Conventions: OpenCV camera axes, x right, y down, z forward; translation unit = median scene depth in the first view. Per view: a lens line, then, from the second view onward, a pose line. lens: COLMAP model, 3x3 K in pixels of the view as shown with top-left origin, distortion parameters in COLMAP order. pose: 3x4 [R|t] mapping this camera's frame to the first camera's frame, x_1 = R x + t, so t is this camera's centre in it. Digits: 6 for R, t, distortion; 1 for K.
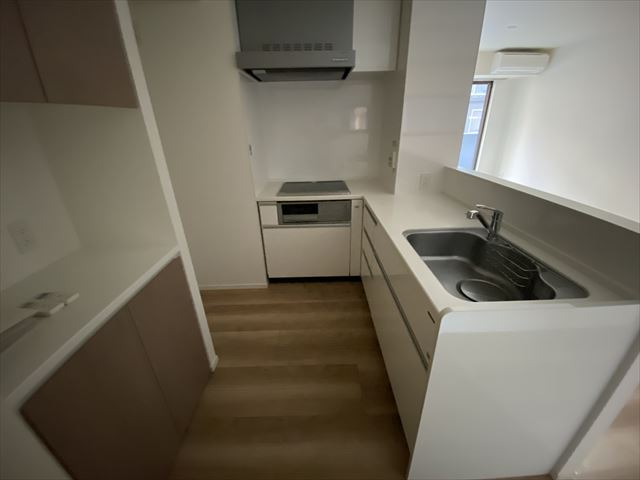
lens RADIAL K [[260.8, 0, 320.0], [0, 260.8, 240.0], [0, 0, 1]] dist [-0.001026, -0.000245]
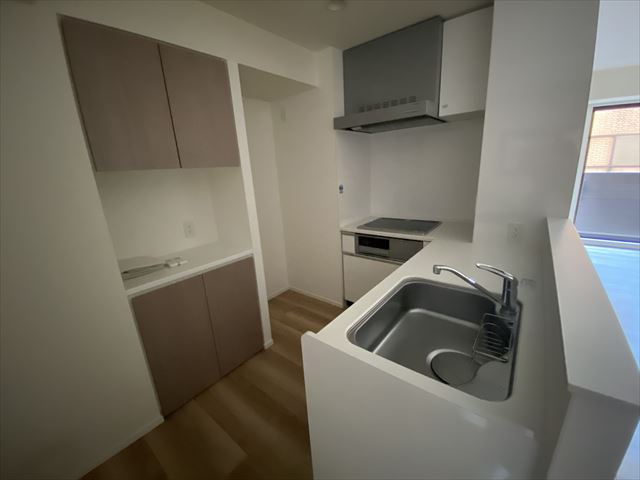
lens RADIAL K [[252.6, 0, 320.0], [0, 252.6, 240.0], [0, 0, 1]] dist [0.000487, -0.000006]
pose [[0.776262, 0.148460, -0.612680, 0.414053], [-0.222943, 0.973721, -0.046523, -0.032635], [0.589672, 0.172707, 0.788961, 0.039961]]
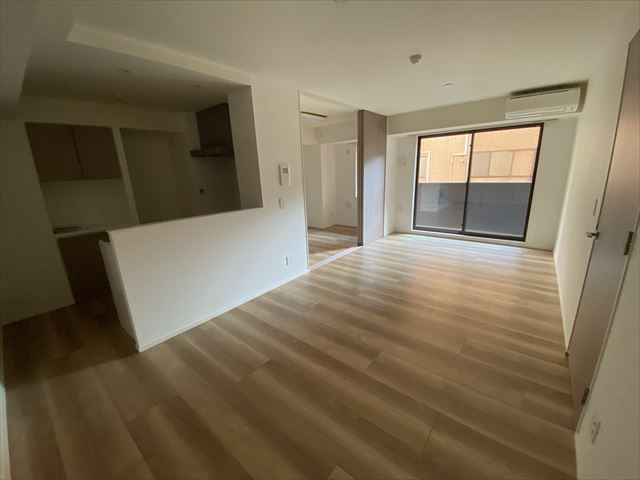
lens RADIAL K [[260.8, 0, 320.0], [0, 260.8, 240.0], [0, 0, 1]] dist [-0.001026, -0.000245]
pose [[0.768503, 0.153598, -0.621136, 1.747465], [-0.241346, 0.968639, -0.059077, -0.074566], [0.592583, 0.195310, 0.781473, 0.019367]]
